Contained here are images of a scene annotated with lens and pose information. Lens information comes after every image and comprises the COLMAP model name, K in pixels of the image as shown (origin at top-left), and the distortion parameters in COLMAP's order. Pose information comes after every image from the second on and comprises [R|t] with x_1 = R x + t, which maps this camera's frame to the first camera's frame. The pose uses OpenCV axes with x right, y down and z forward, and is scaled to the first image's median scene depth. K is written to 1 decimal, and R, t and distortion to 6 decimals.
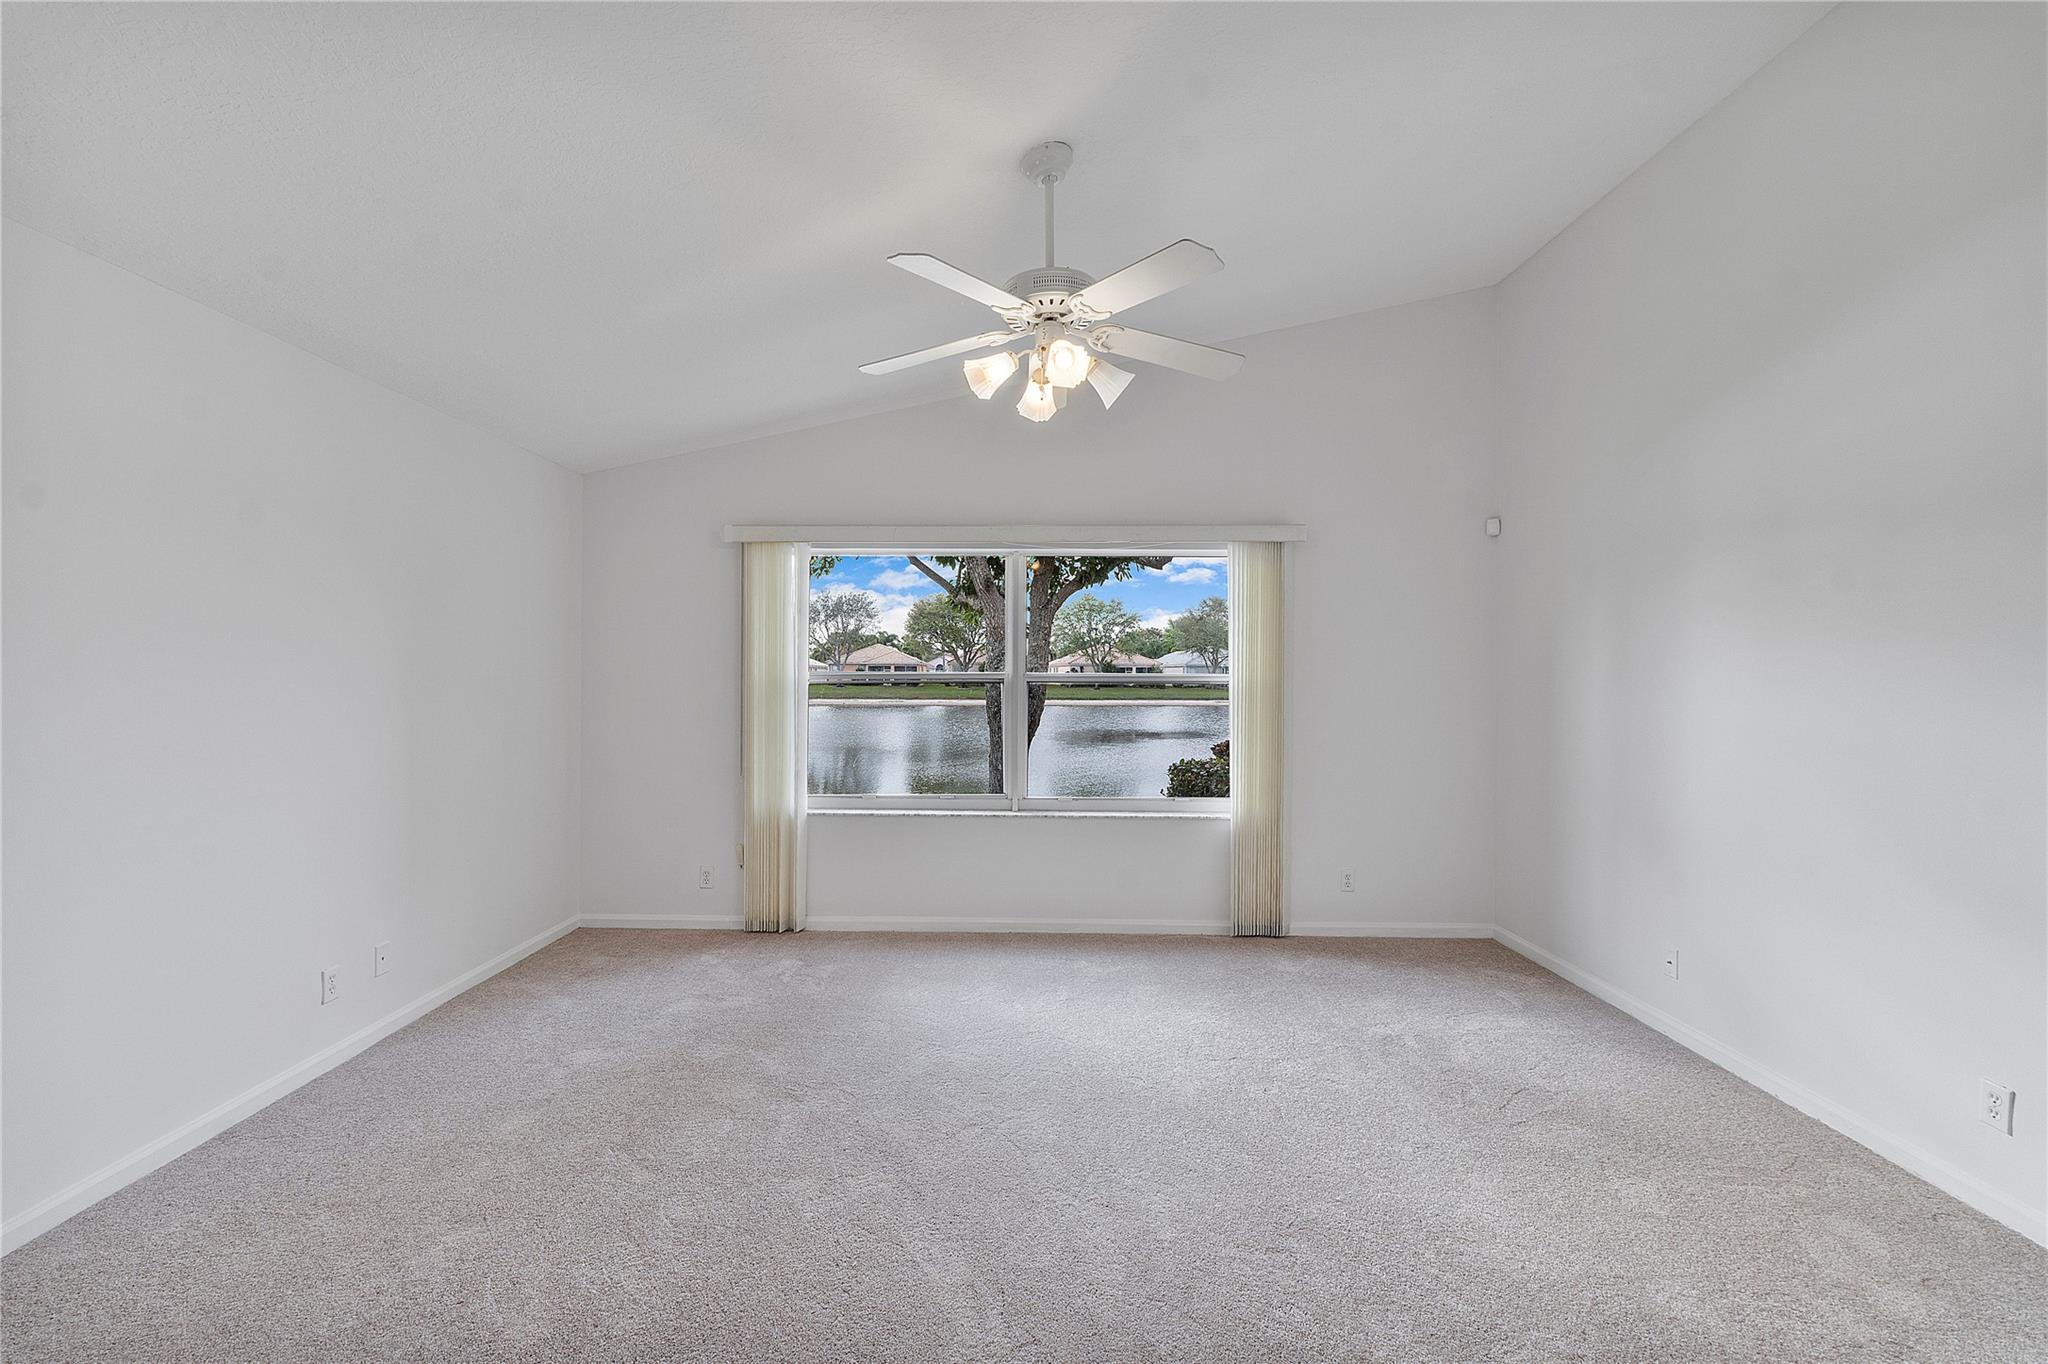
lens RADIAL K [[865.5, 0, 1011.0], [0, 865.5, 692.3], [0, 0, 1]] dist [-0.005798, 0.000159]
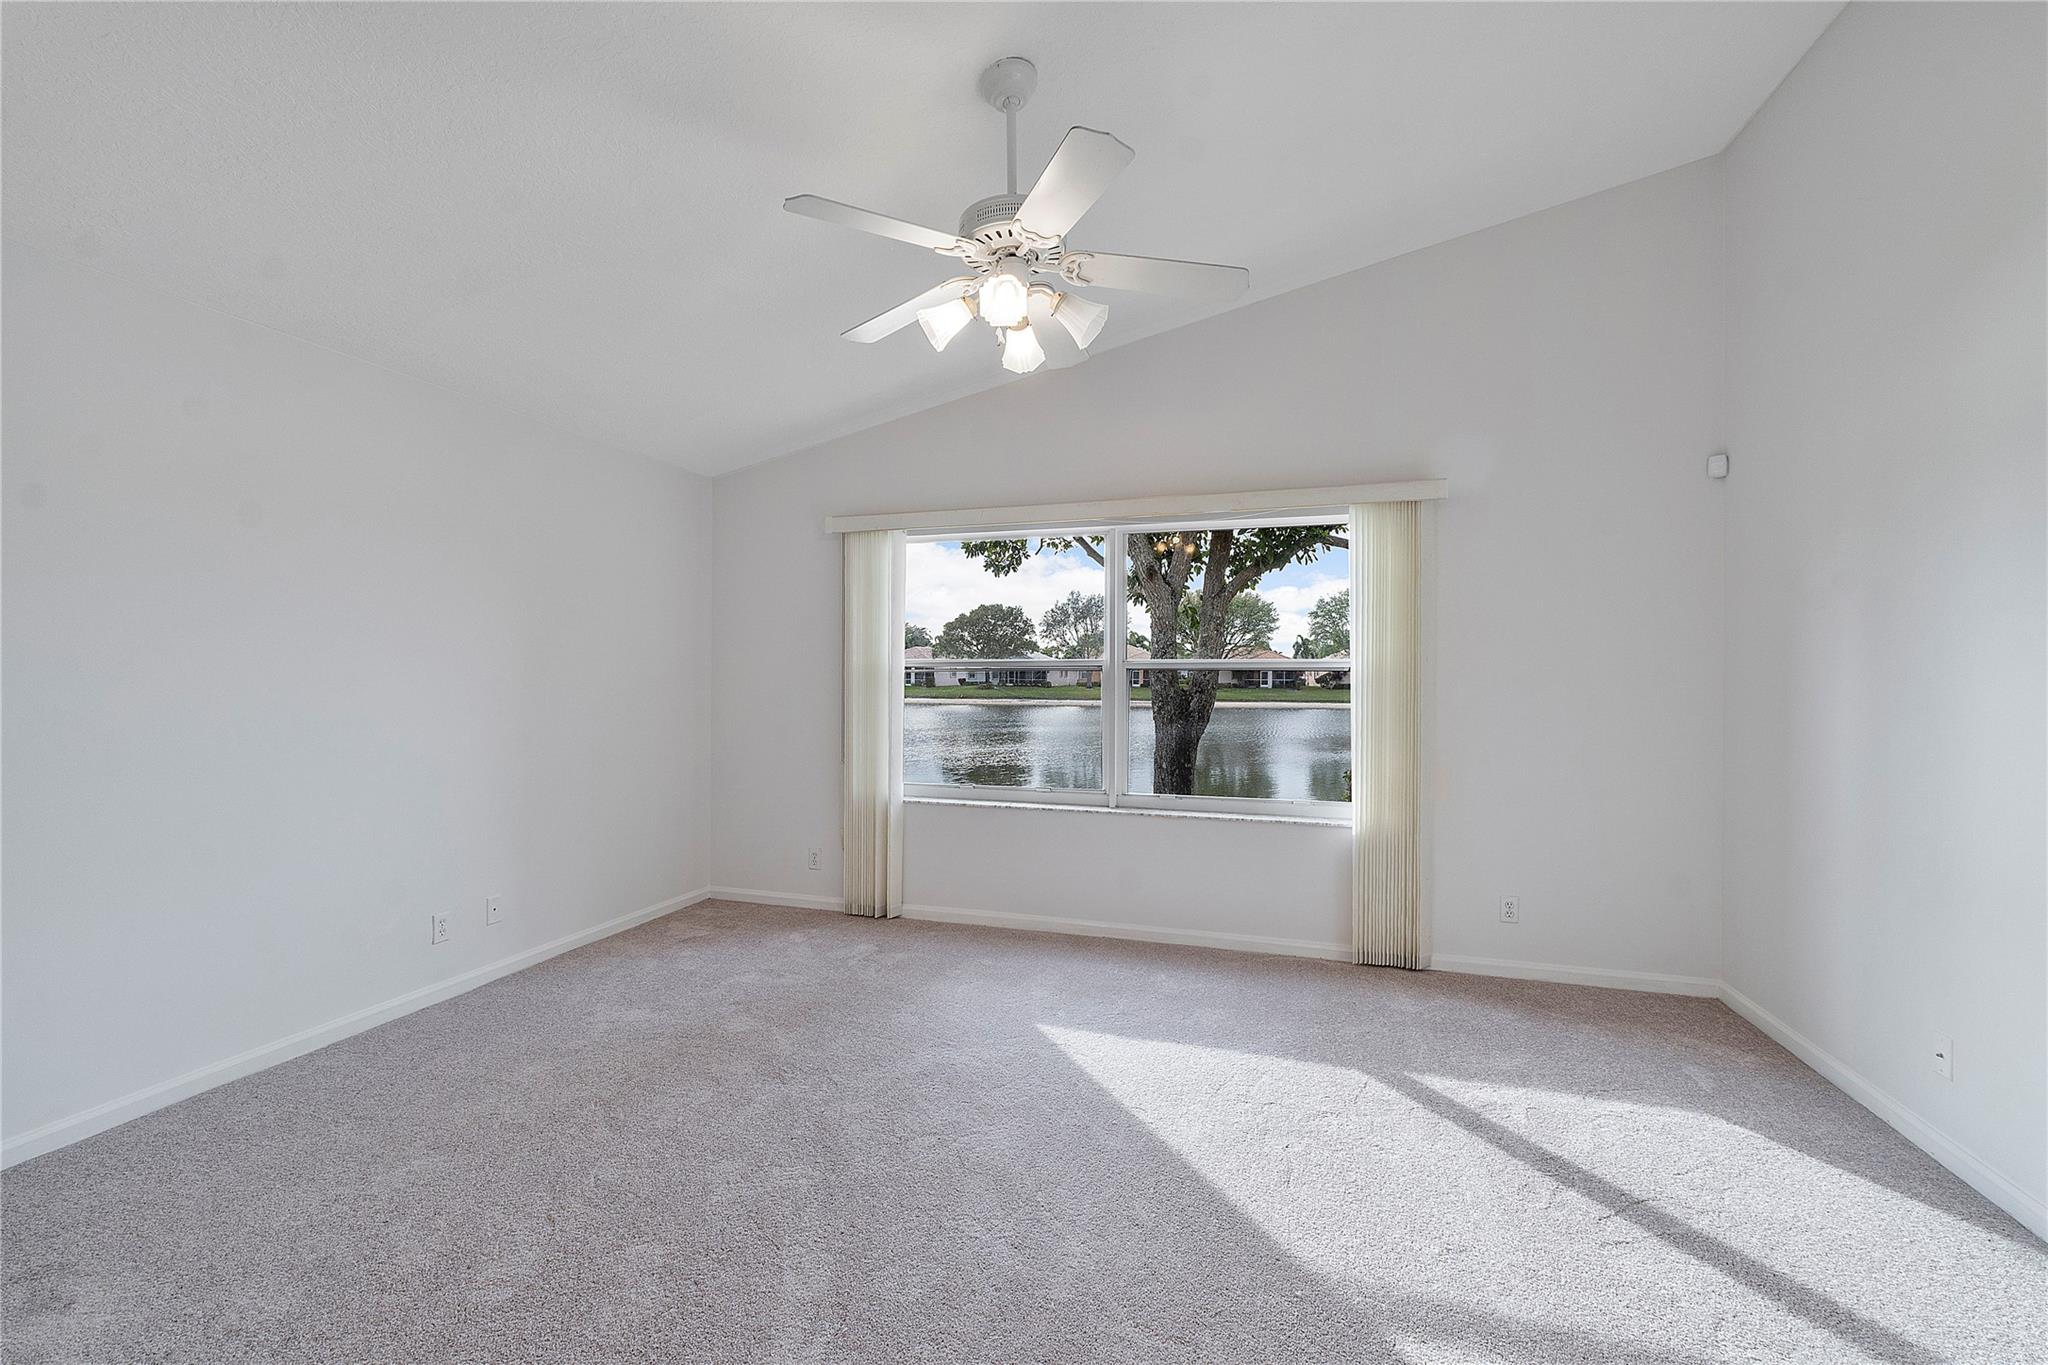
lens RADIAL K [[865.5, 0, 1034.4], [0, 865.5, 691.6], [0, 0, 1]] dist [-0.005798, 0.000159]
pose [[0.956670, 0.003178, -0.291158, 0.206383], [-0.004930, 0.999974, -0.005281, 0.018659], [0.291134, 0.006488, 0.956660, 0.087942]]
